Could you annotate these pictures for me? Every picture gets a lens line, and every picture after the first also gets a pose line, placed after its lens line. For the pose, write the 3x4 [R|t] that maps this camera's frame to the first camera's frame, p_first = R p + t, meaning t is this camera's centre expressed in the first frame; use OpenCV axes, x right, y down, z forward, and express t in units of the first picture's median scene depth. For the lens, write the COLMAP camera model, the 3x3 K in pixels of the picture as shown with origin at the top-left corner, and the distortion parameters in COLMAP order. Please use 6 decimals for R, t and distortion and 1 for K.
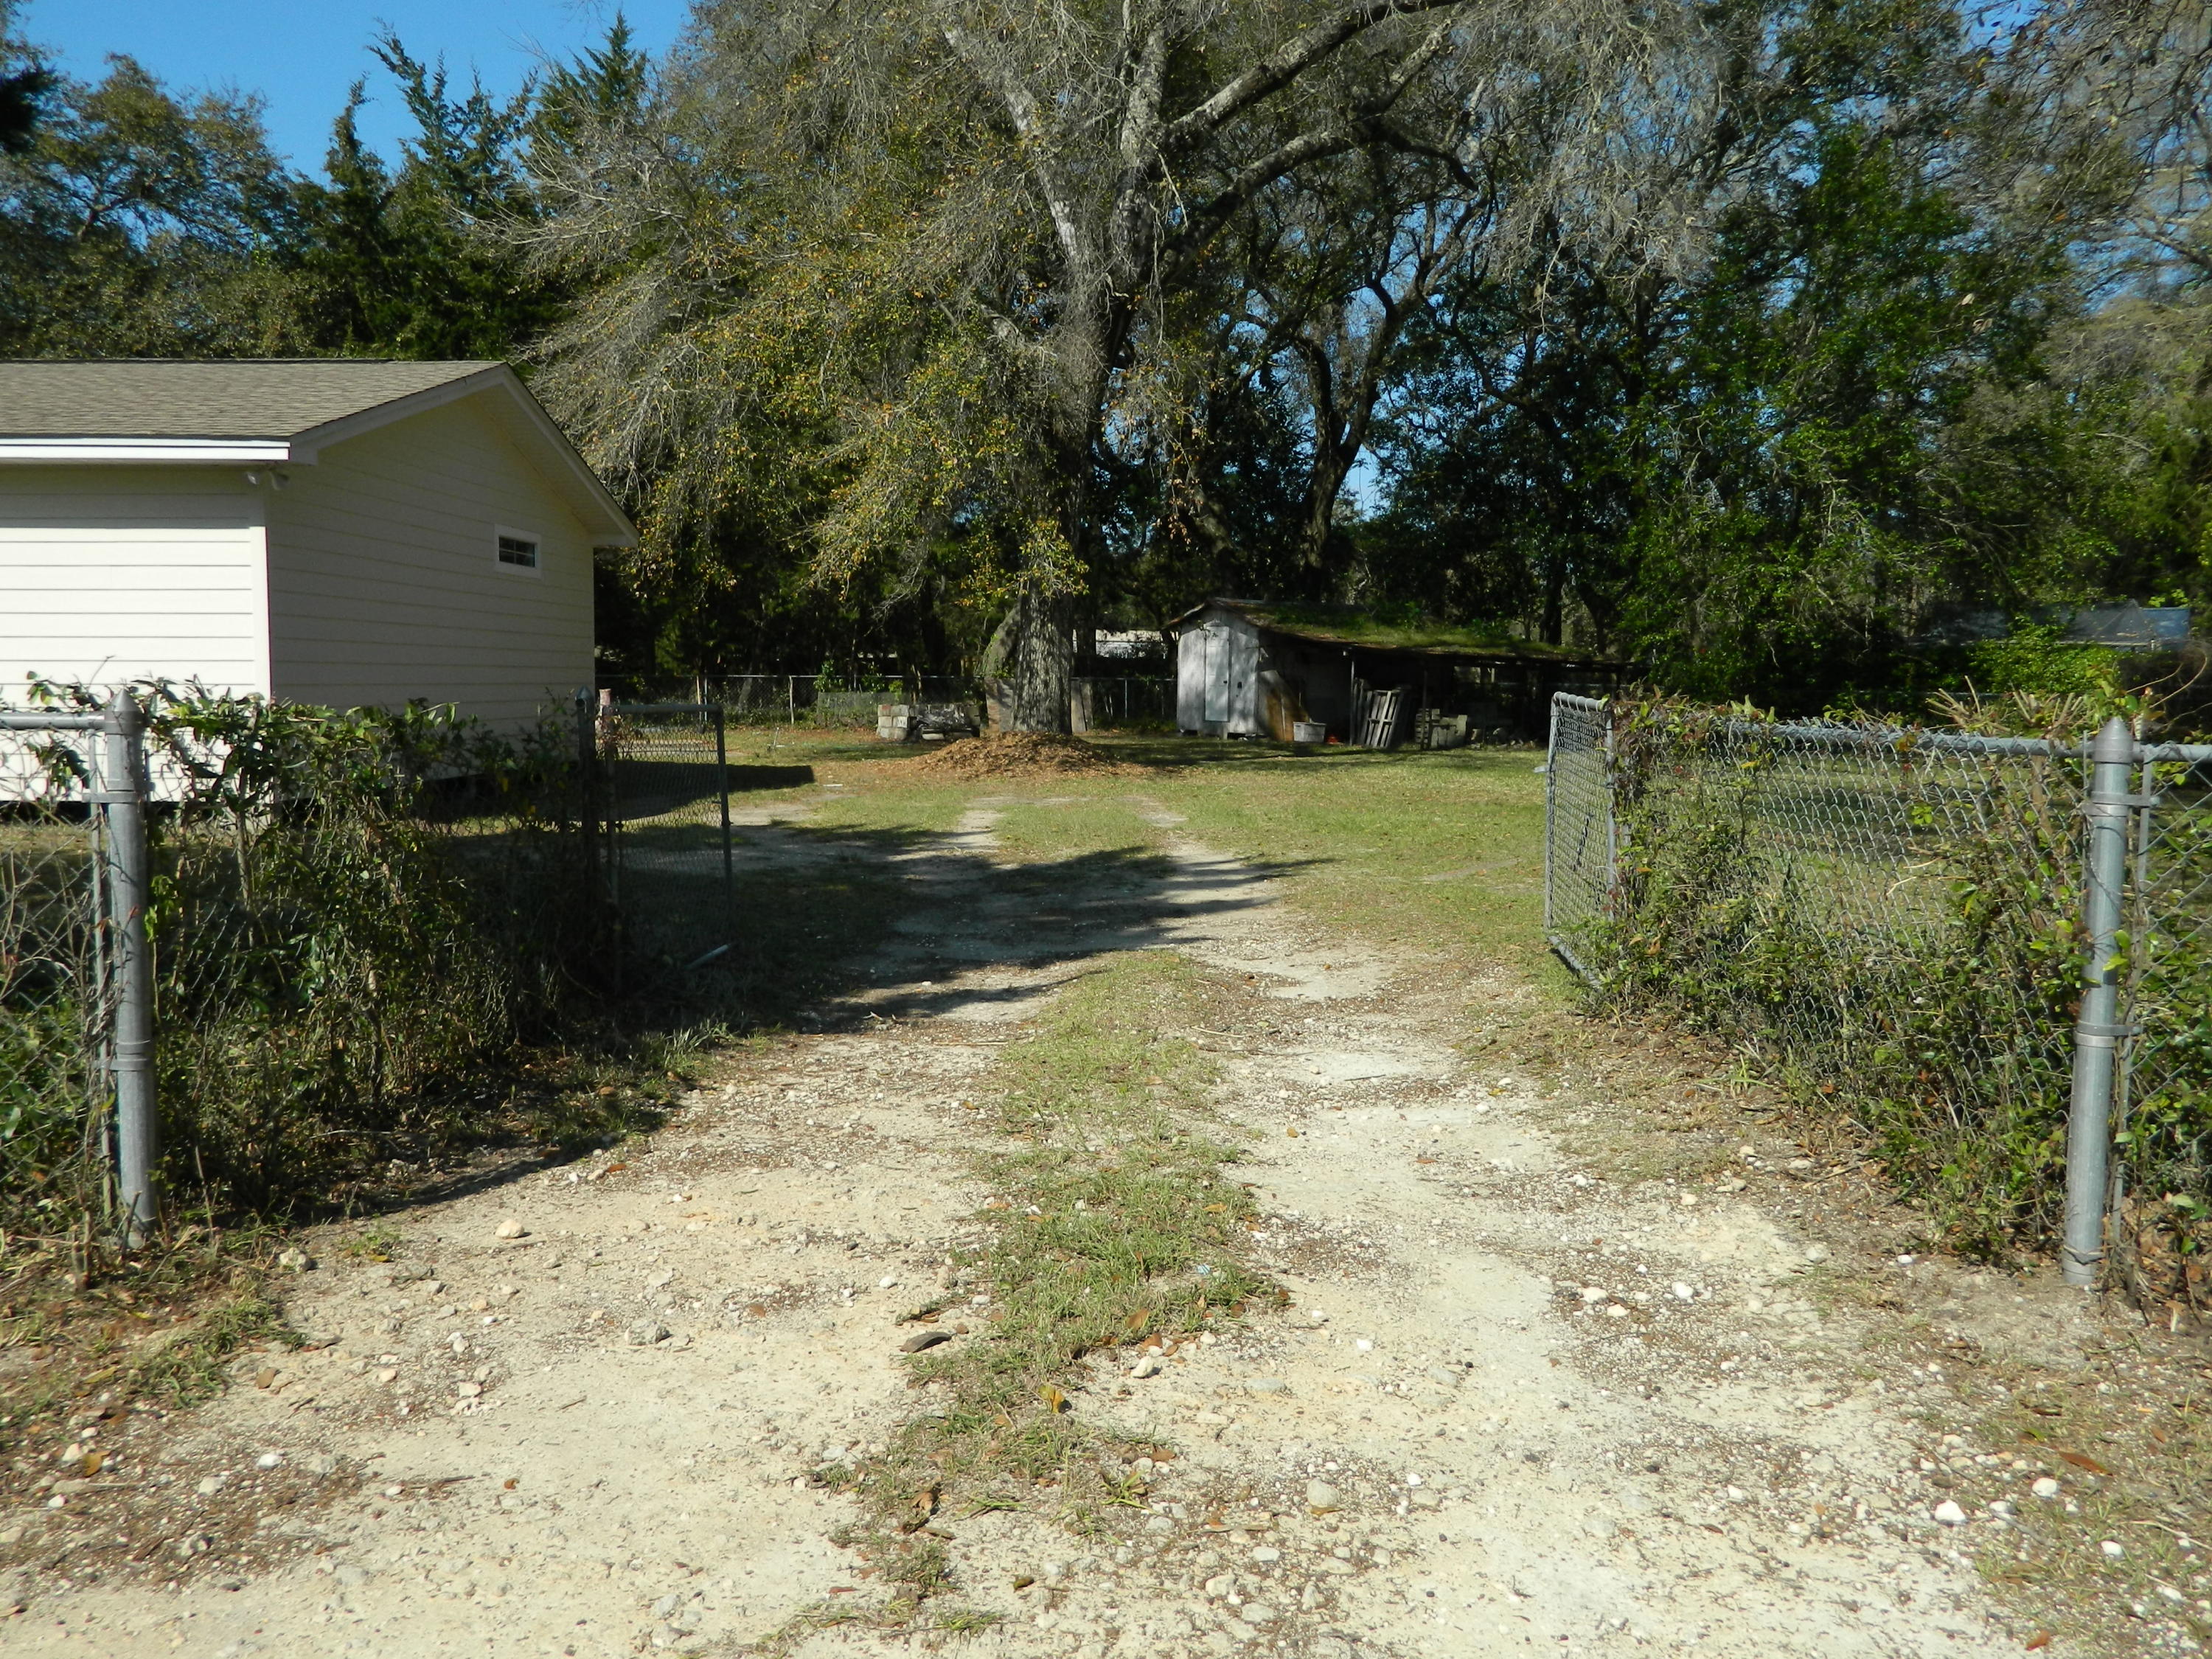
lens RADIAL K [[1839.8, 0, 1104.7], [0, 1839.8, 824.3], [0, 0, 1]] dist [-0.003942, -0.002552]
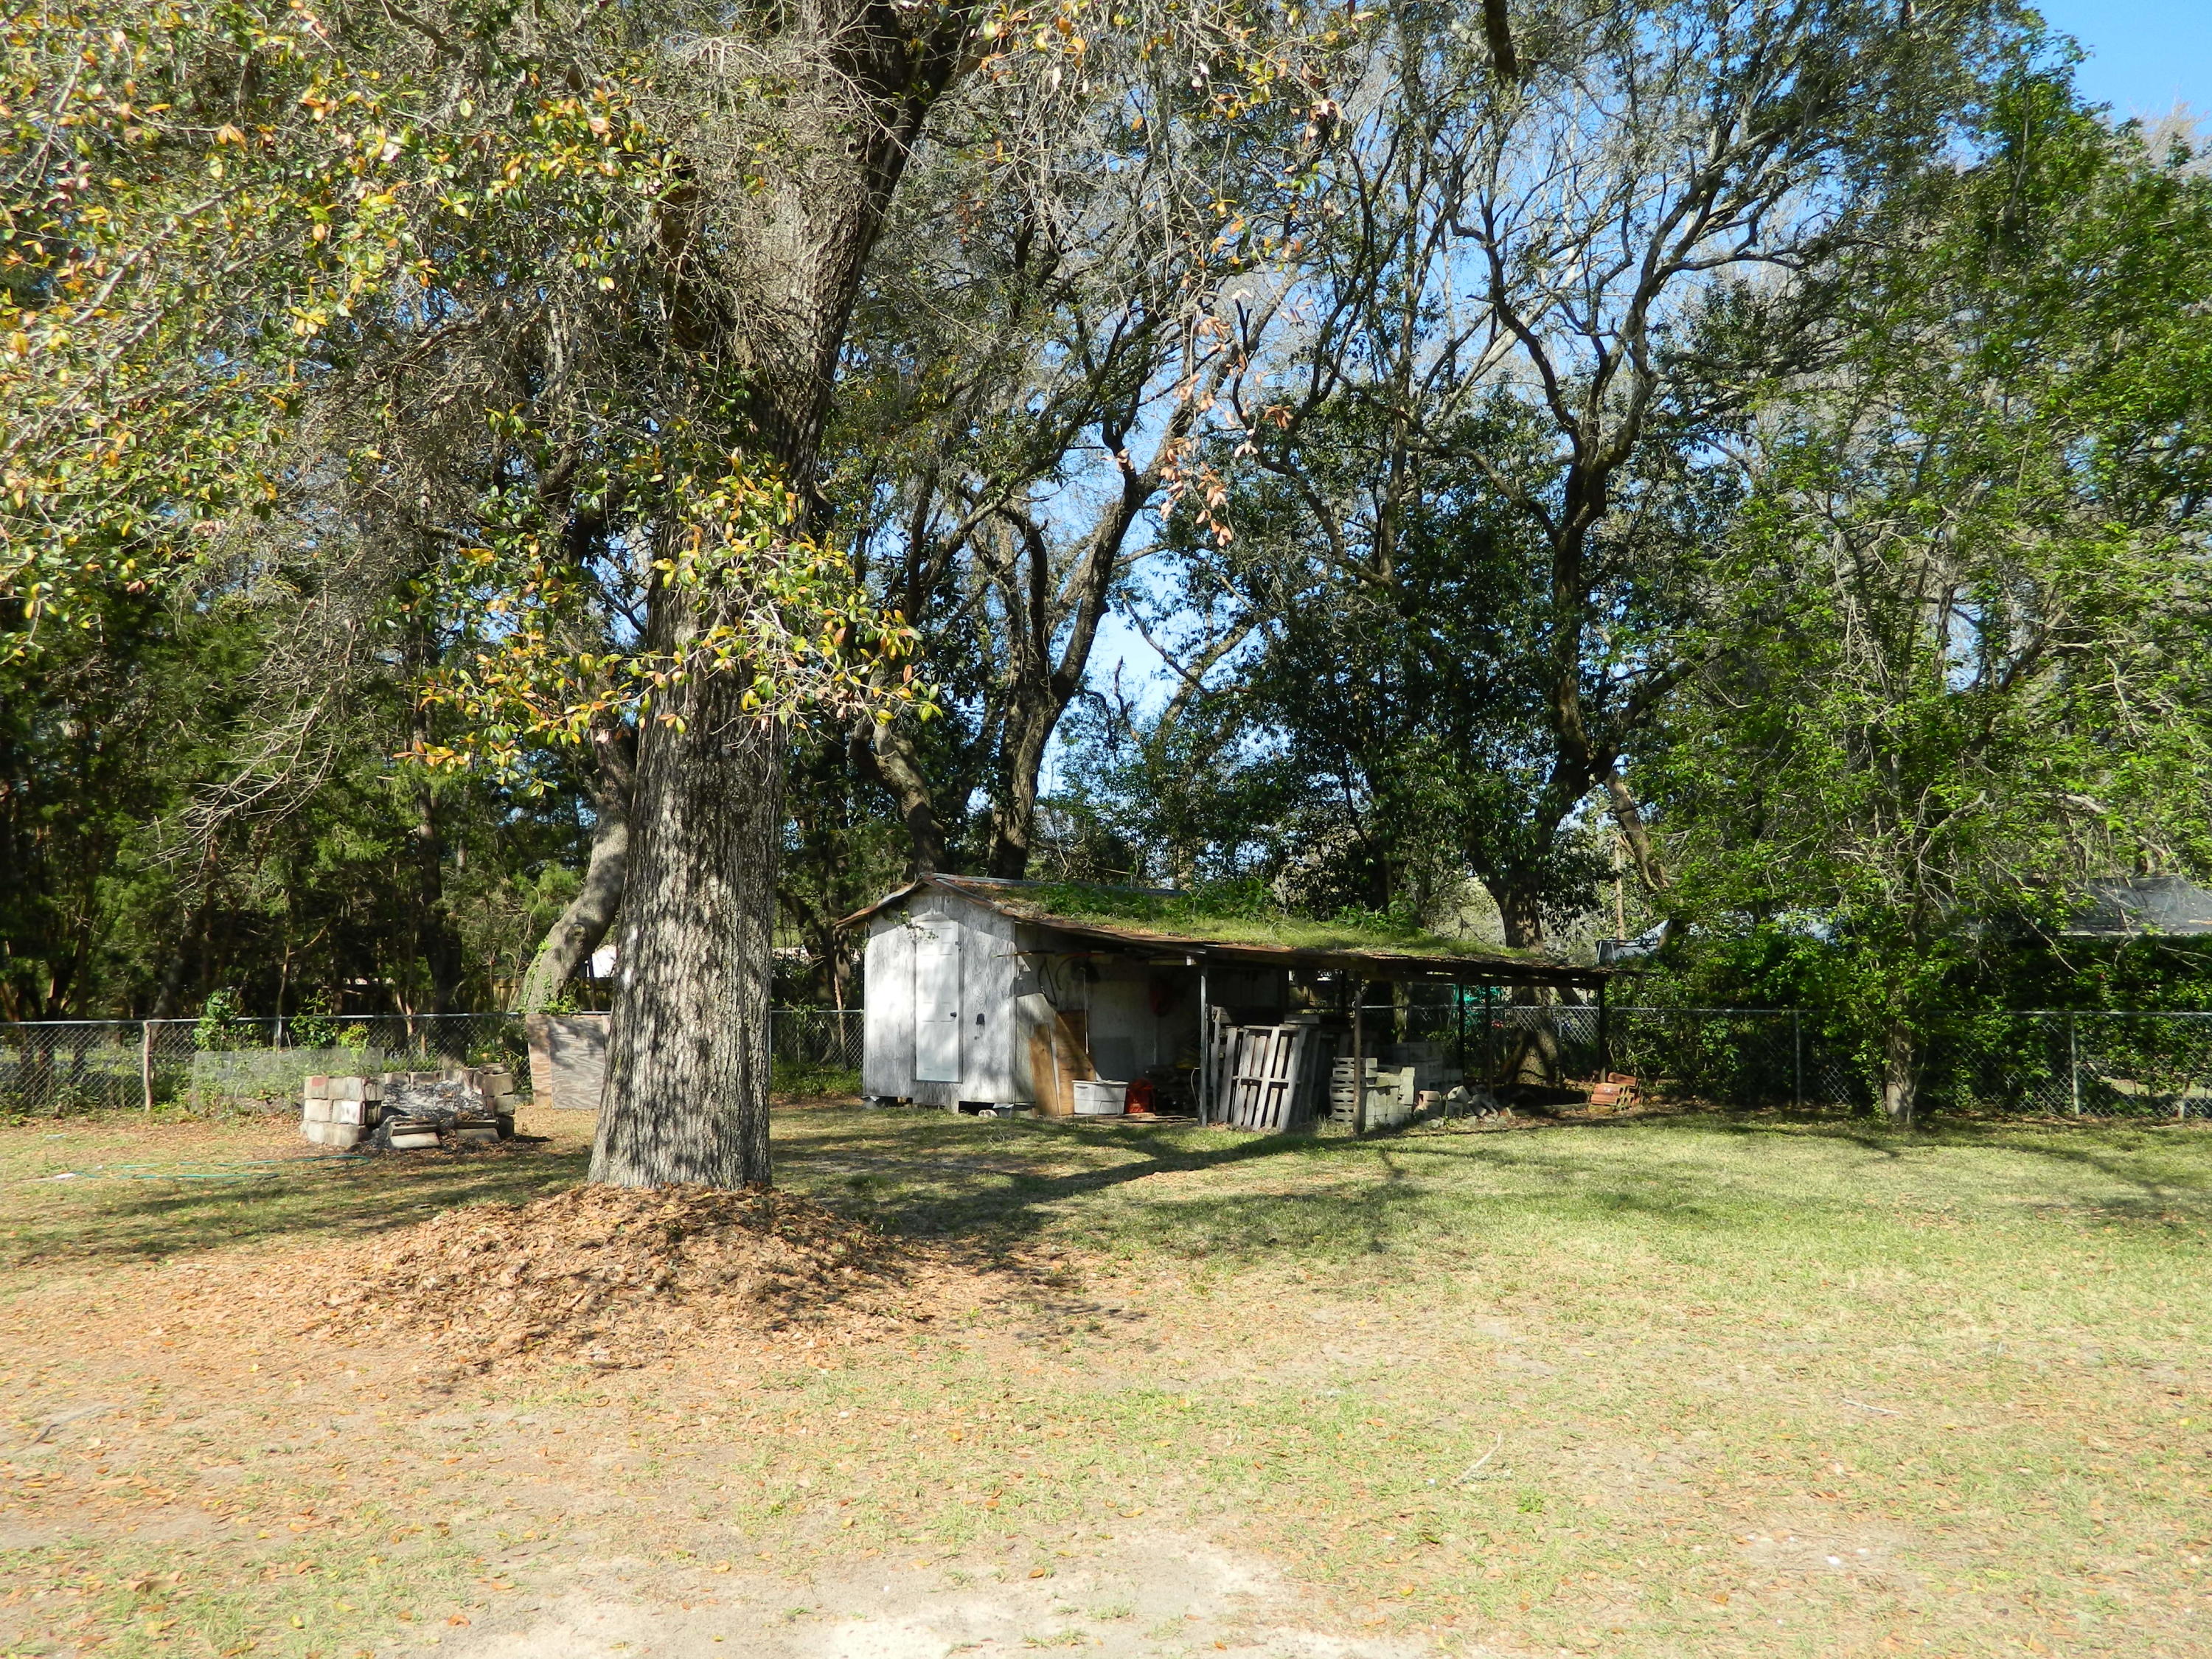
lens RADIAL K [[1839.8, 0, 1107.3], [0, 1839.8, 822.2], [0, 0, 1]] dist [-0.003942, -0.002552]
pose [[0.971649, 0.003836, 0.236395, -0.026452], [0.037331, 0.984837, -0.169421, -0.037580], [-0.233460, 0.173443, 0.956773, 0.424226]]
